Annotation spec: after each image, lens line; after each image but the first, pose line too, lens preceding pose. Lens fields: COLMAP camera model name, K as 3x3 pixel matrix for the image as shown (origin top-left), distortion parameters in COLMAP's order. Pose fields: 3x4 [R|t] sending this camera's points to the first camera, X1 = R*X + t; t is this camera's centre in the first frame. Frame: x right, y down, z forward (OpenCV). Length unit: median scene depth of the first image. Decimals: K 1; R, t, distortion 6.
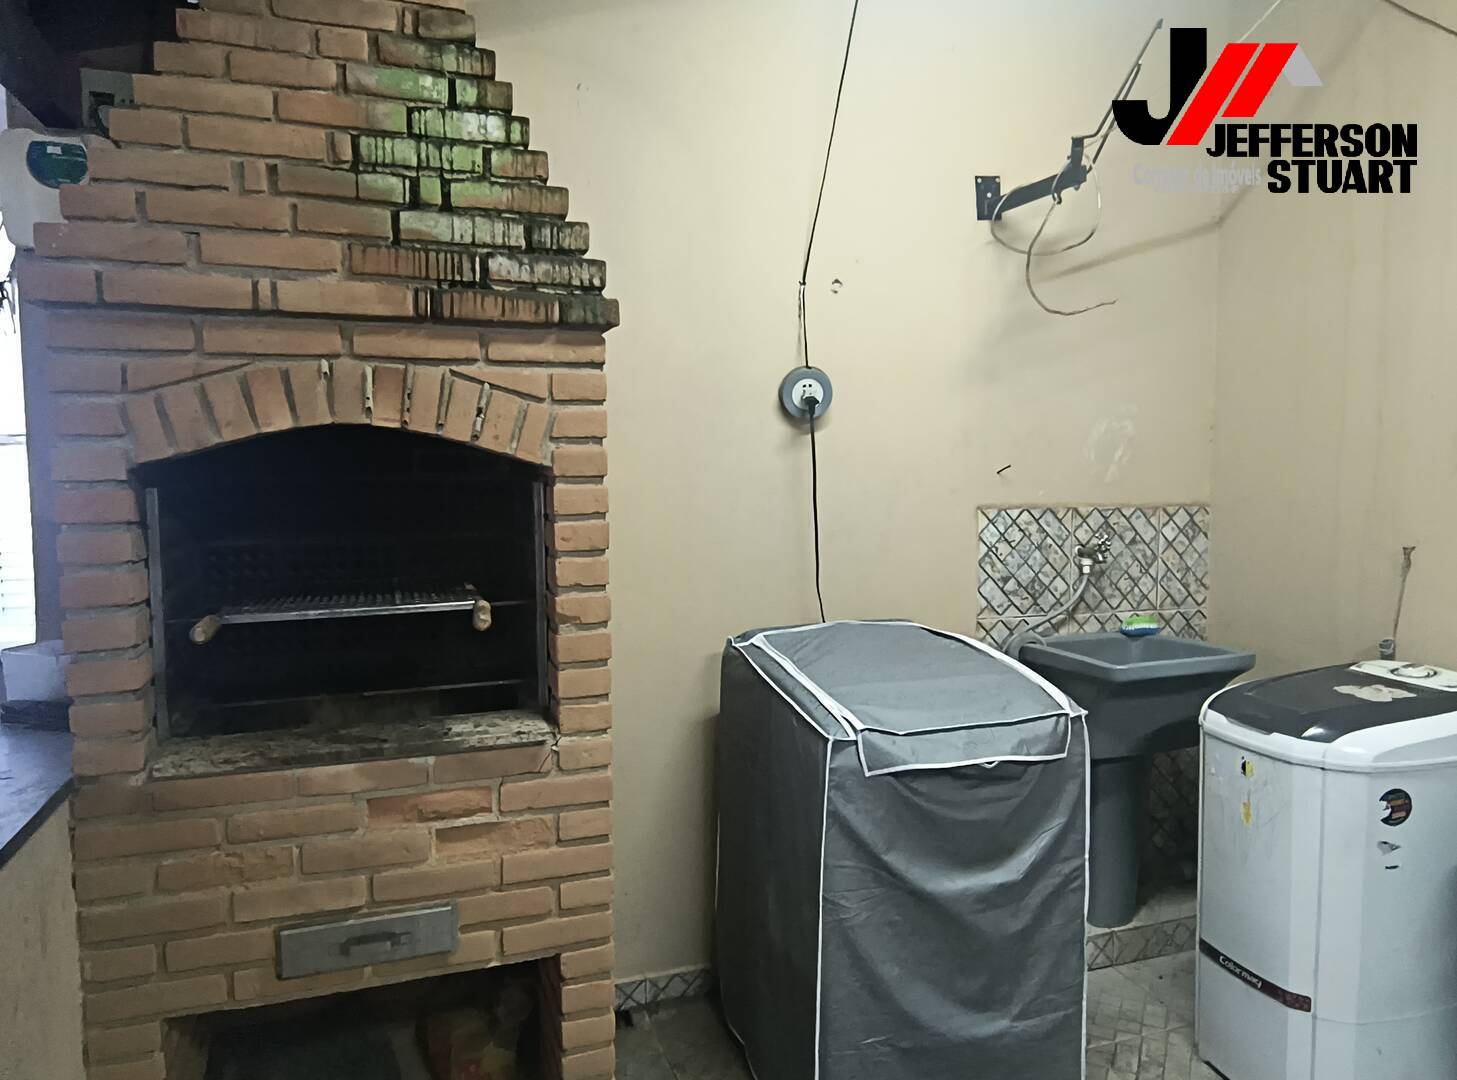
lens RADIAL K [[1004.6, 0, 728.5], [0, 1004.6, 540.0], [0, 0, 1]] dist [0.006327, -0.000944]
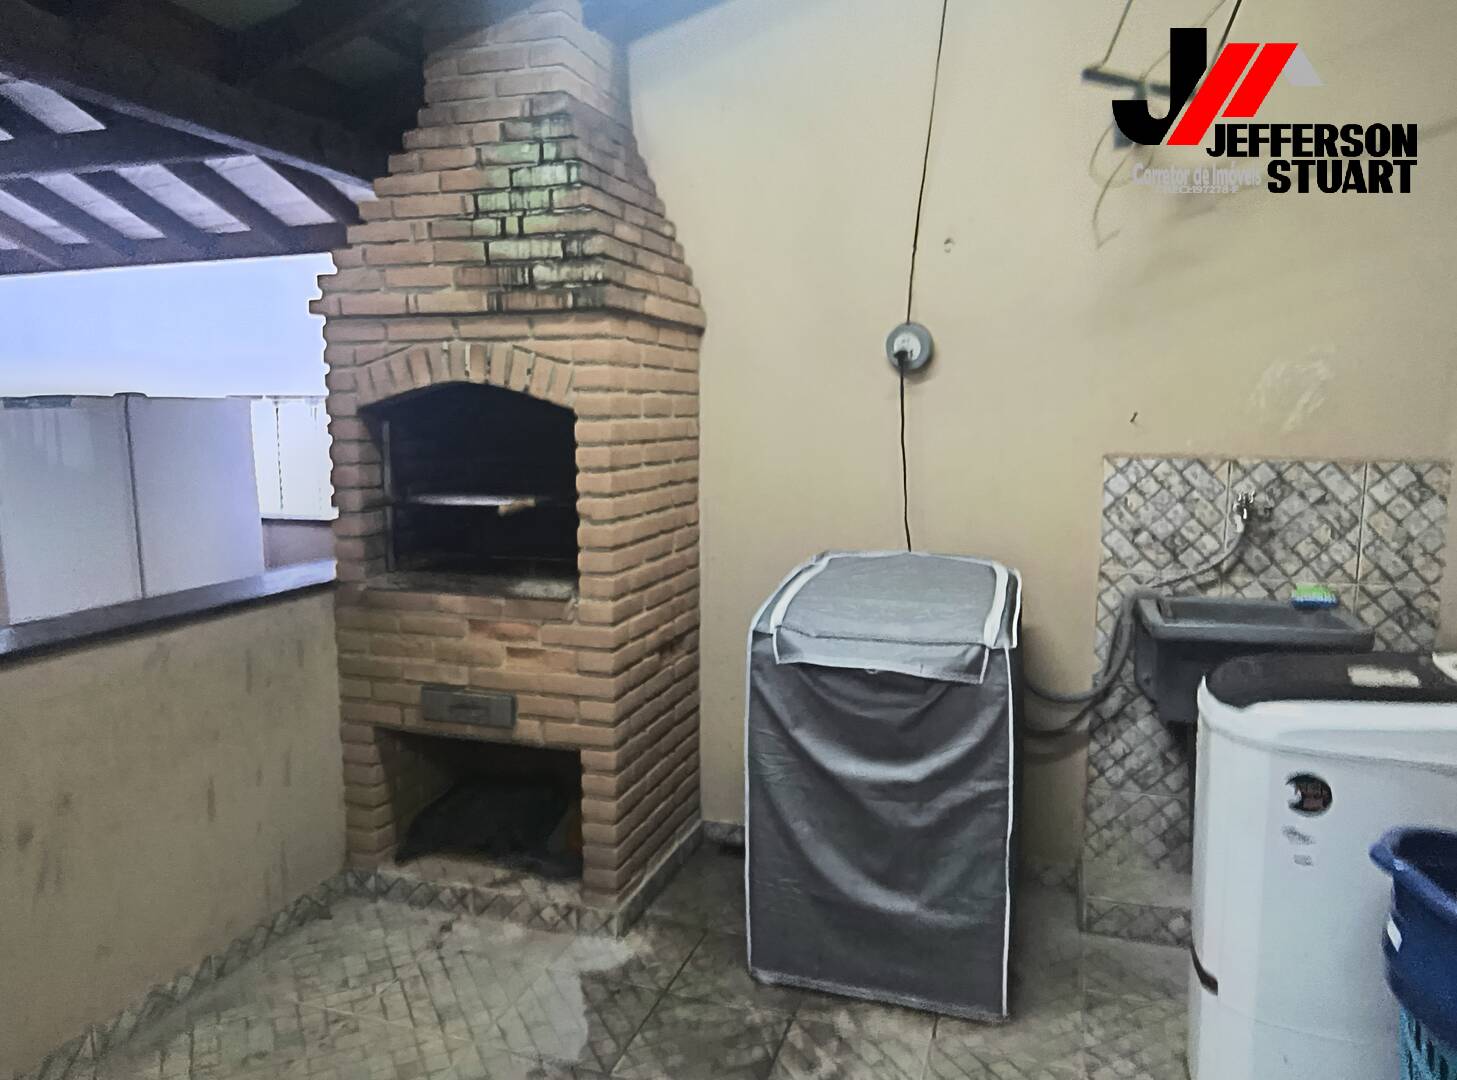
lens RADIAL K [[1004.6, 0, 728.5], [0, 1004.6, 540.0], [0, 0, 1]] dist [0.006327, -0.000944]
pose [[0.798122, 0.077491, -0.597492, 0.863908], [-0.051753, 0.996847, 0.060154, 0.015571], [0.600270, -0.017088, 0.799615, -0.018203]]
